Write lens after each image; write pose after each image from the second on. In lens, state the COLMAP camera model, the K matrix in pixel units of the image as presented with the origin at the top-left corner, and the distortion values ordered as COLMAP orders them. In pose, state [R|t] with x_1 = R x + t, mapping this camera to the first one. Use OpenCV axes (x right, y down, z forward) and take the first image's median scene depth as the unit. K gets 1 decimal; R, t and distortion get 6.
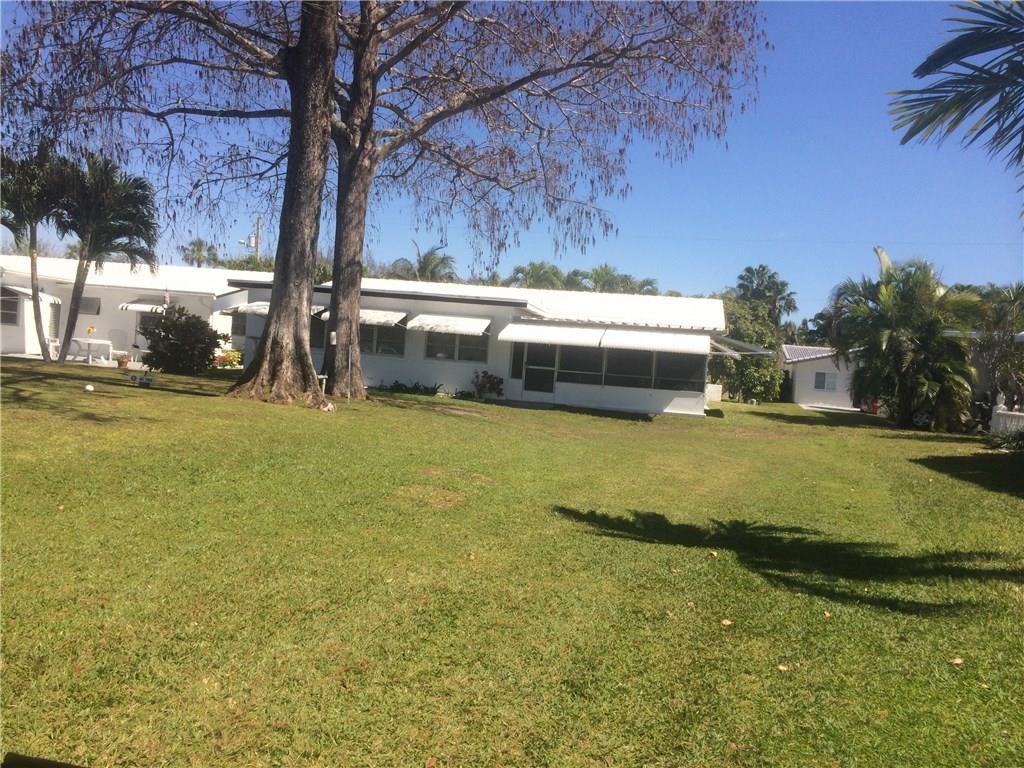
lens RADIAL K [[896.5, 0, 512.0], [0, 896.5, 384.0], [0, 0, 1]] dist [0.096078, -0.123264]
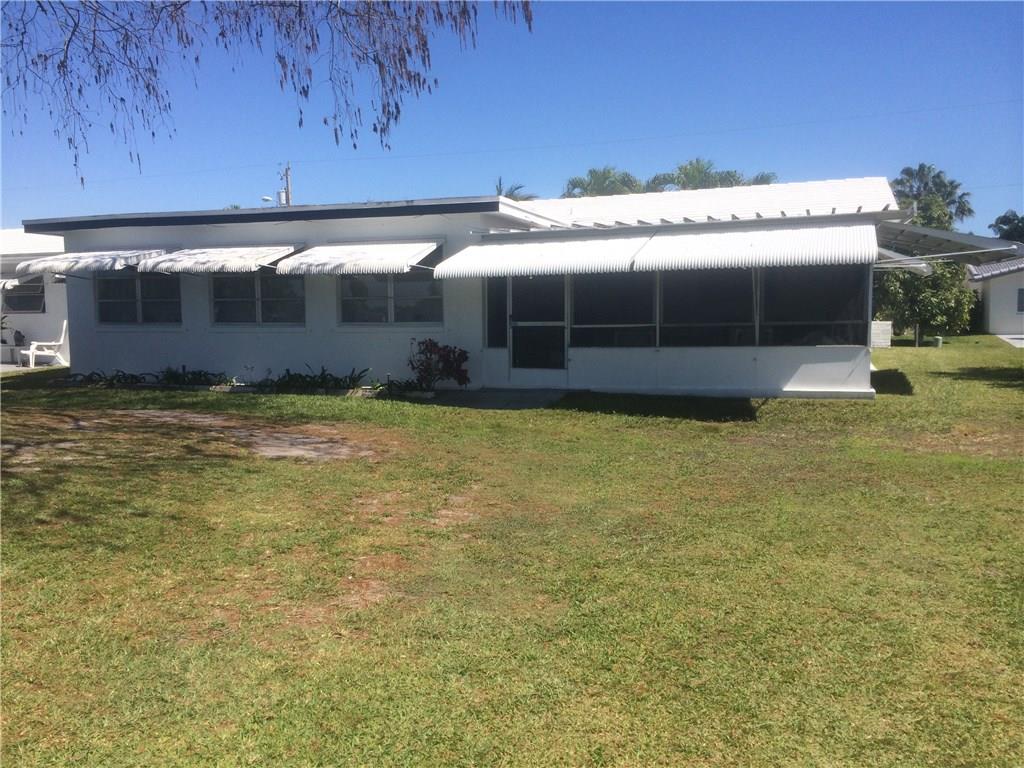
lens RADIAL K [[896.5, 0, 512.0], [0, 896.5, 384.0], [0, 0, 1]] dist [0.096078, -0.123264]
pose [[0.984787, -0.078155, -0.155196, 0.095462], [0.085661, 0.995427, 0.042269, -0.006344], [0.151183, -0.054920, 0.986979, 0.469981]]
